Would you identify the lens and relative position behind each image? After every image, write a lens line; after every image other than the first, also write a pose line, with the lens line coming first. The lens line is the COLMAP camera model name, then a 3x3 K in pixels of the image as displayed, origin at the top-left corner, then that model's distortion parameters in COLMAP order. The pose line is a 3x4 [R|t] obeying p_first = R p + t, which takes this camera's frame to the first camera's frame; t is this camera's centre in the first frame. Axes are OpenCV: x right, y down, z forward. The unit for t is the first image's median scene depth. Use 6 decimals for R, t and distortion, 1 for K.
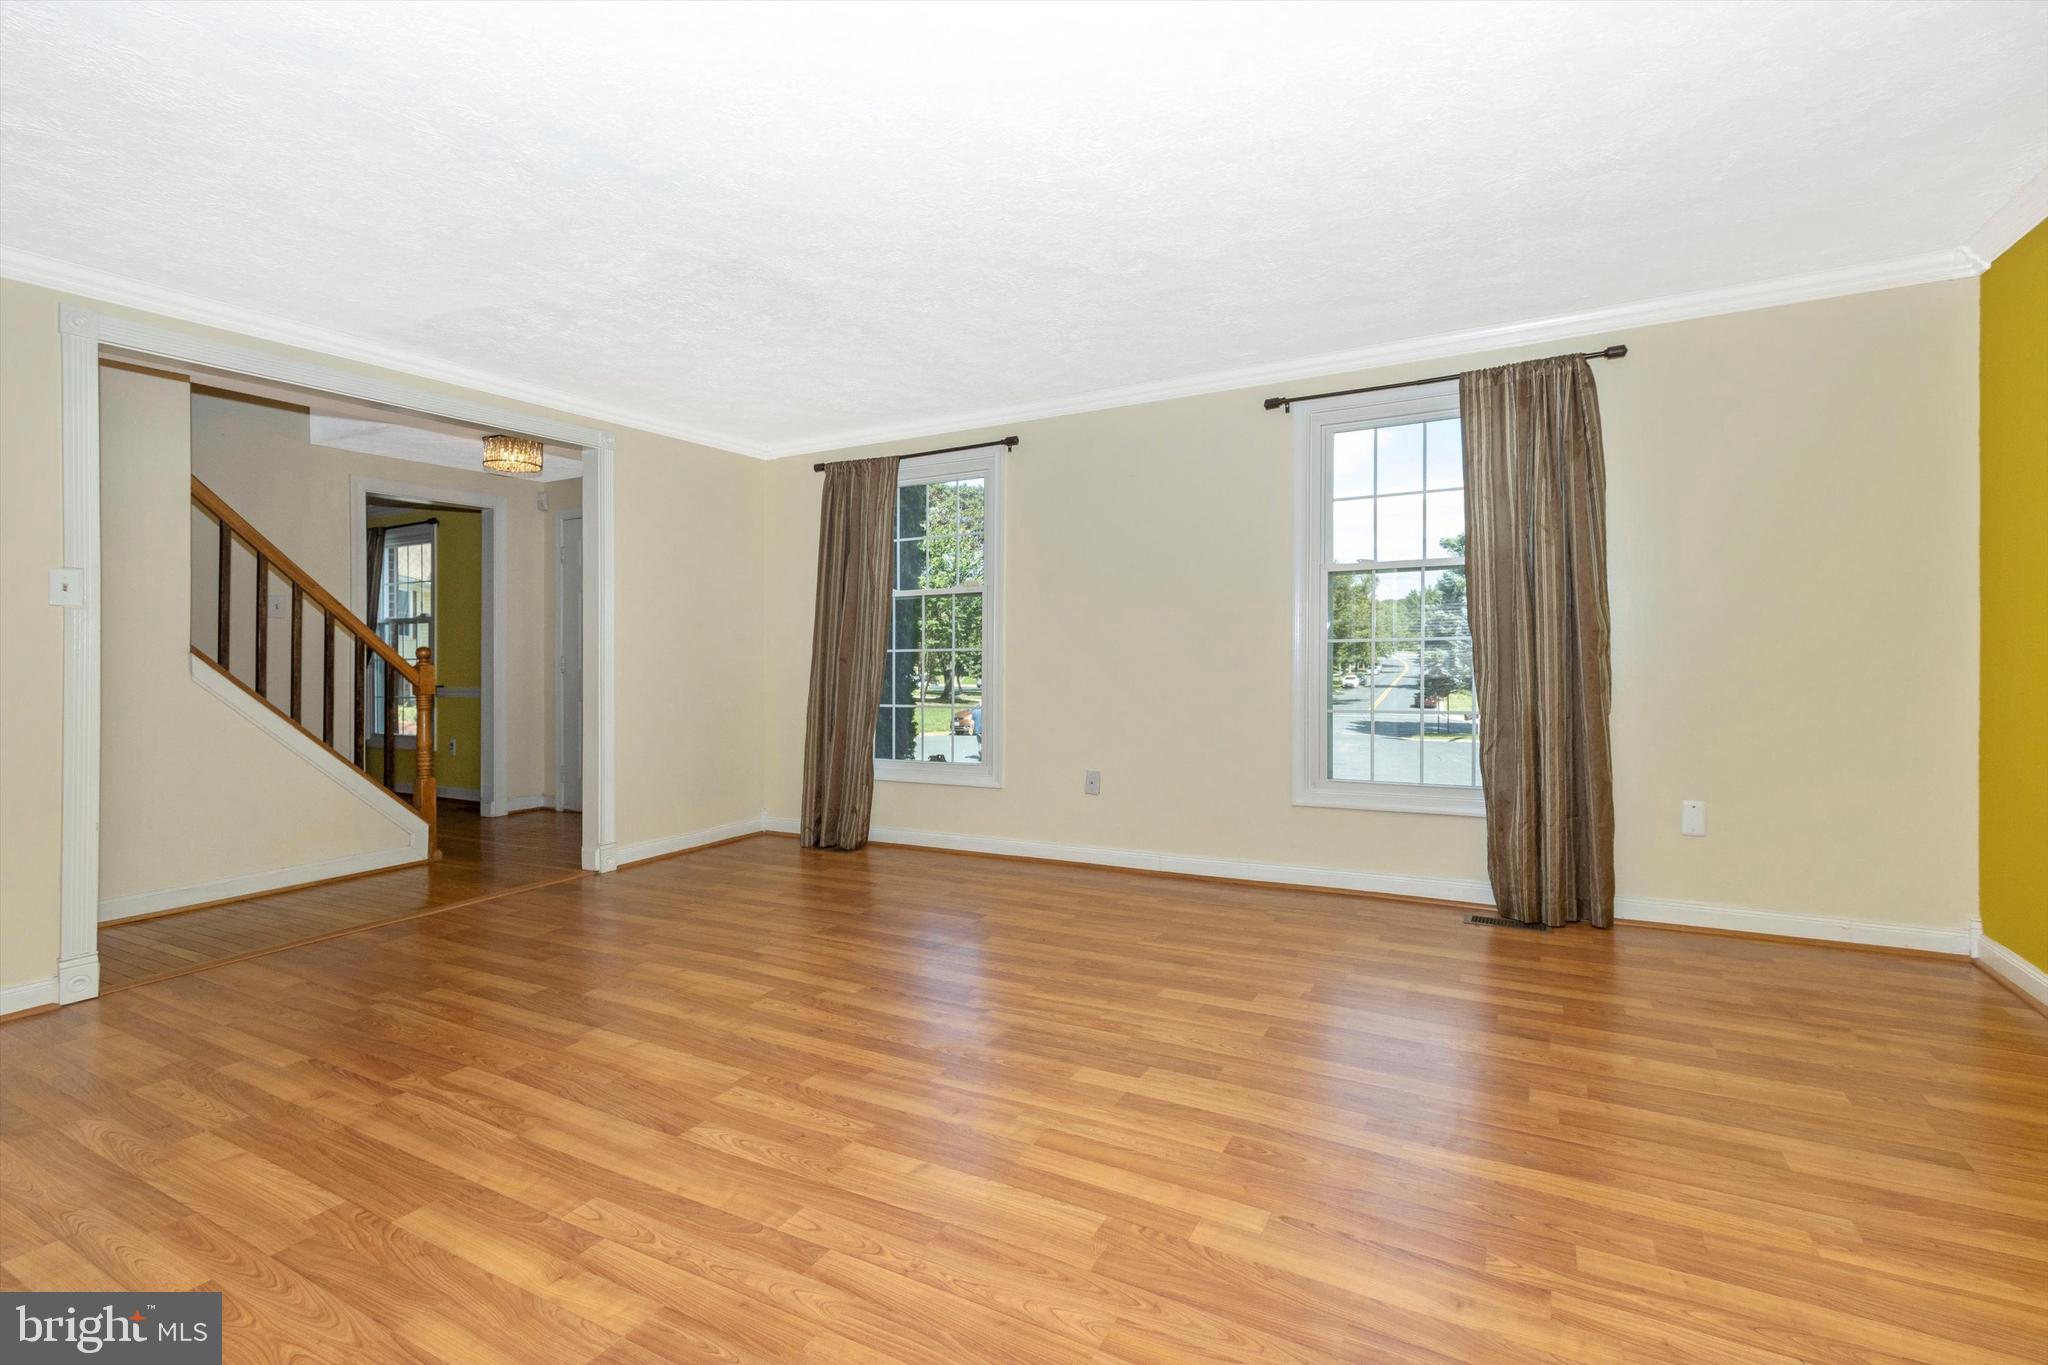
lens RADIAL K [[944.0, 0, 1022.1], [0, 944.0, 672.3], [0, 0, 1]] dist [0.002452, 0.000134]
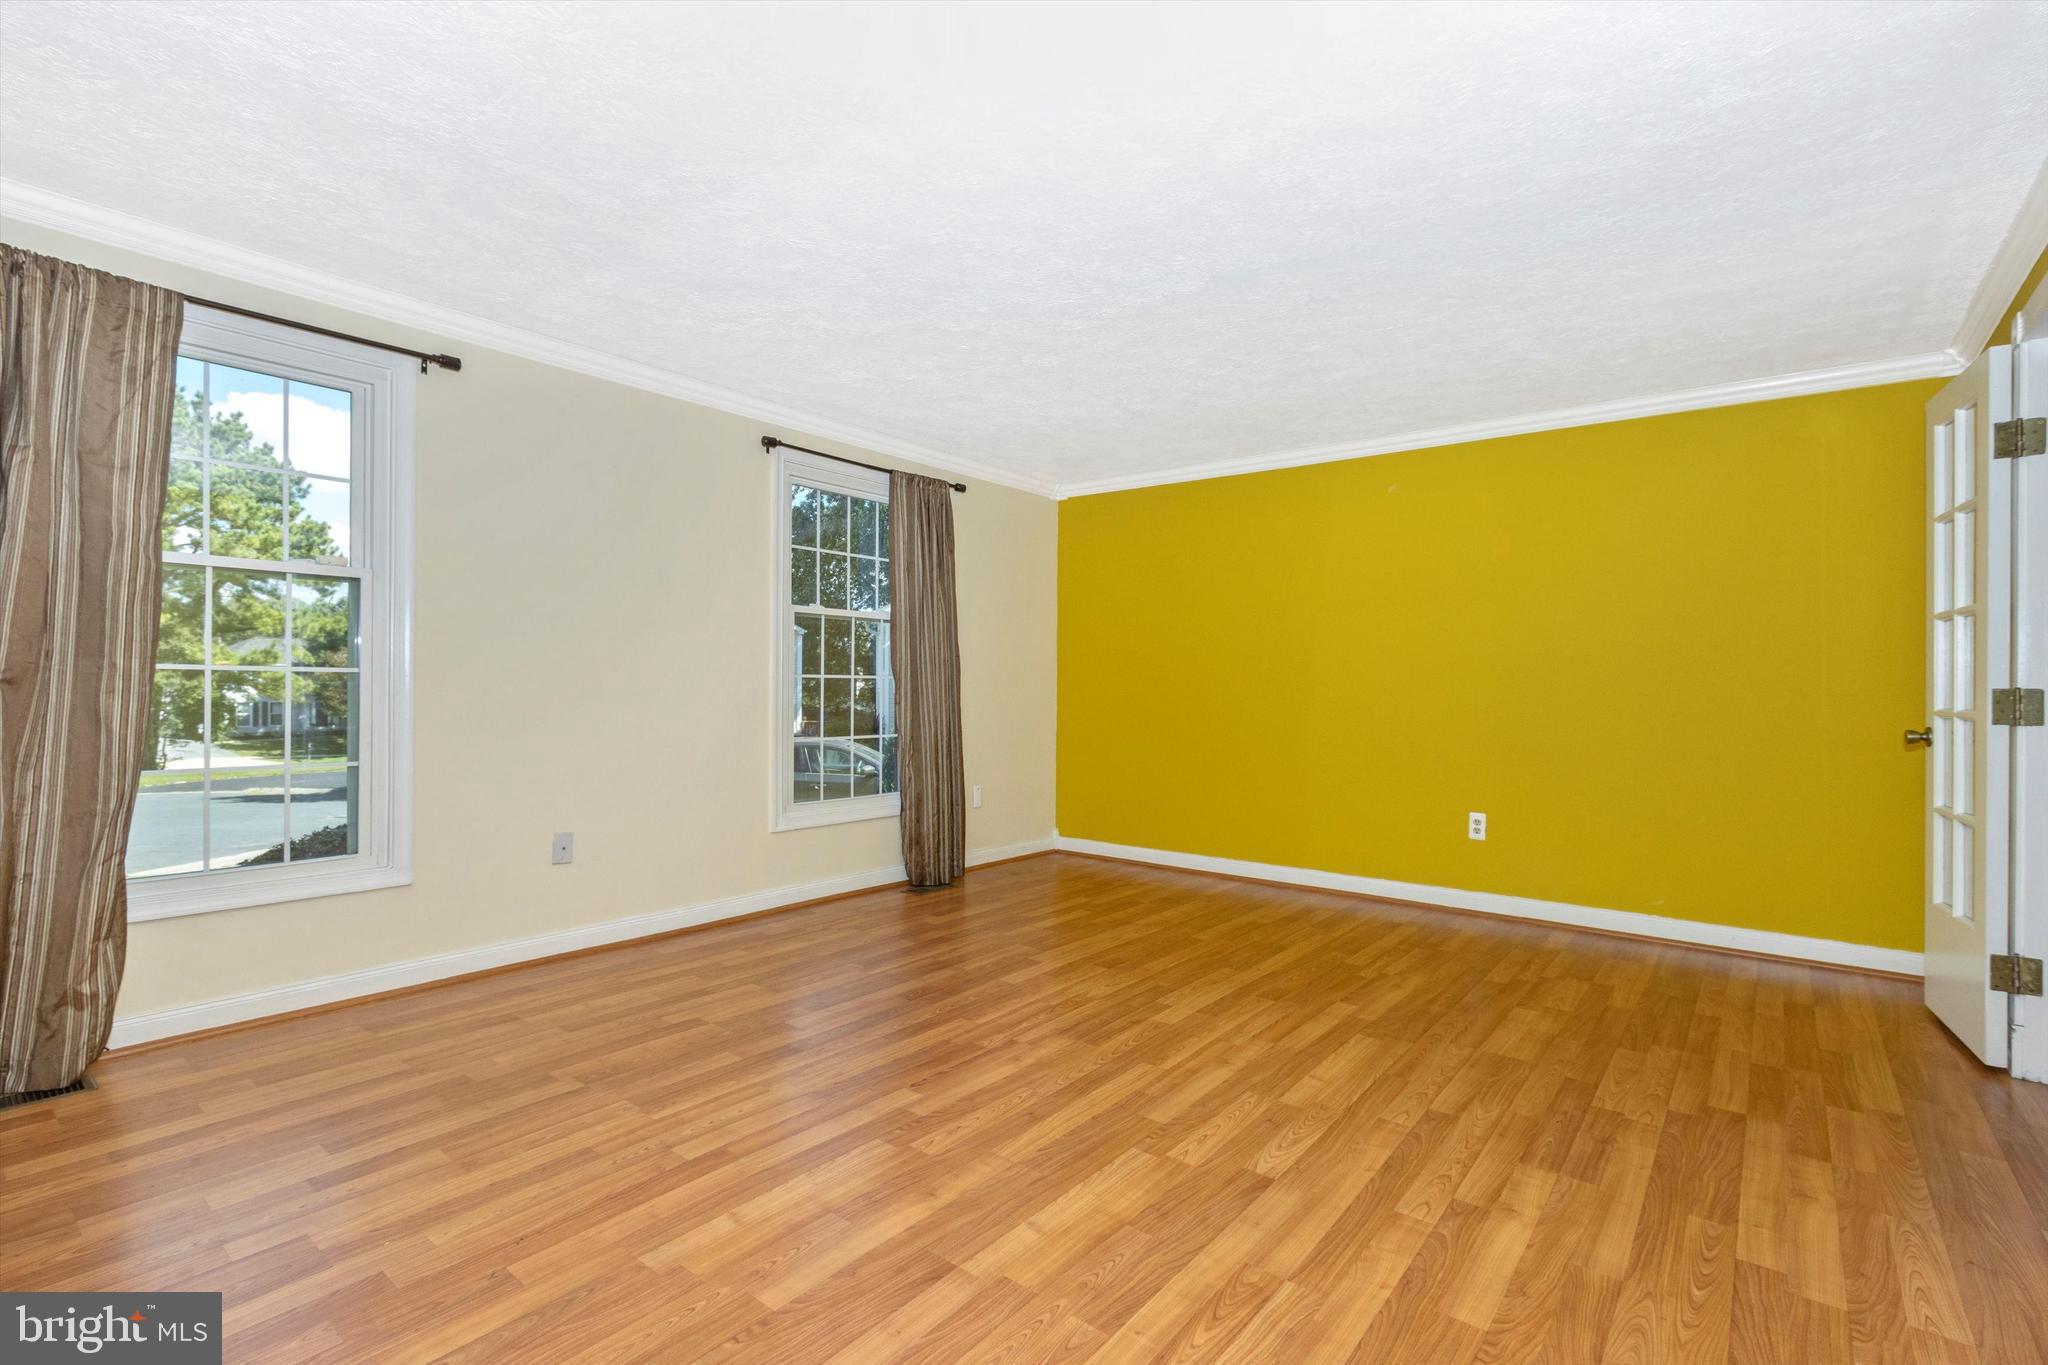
lens RADIAL K [[967.7, 0, 1011.2], [0, 967.7, 687.4], [0, 0, 1]] dist [0.004277, -0.001225]
pose [[0.162928, 0.014326, 0.986534, -1.125895], [0.004963, 0.999870, -0.015339, -0.001156], [-0.986626, 0.007395, 0.162835, 0.885489]]
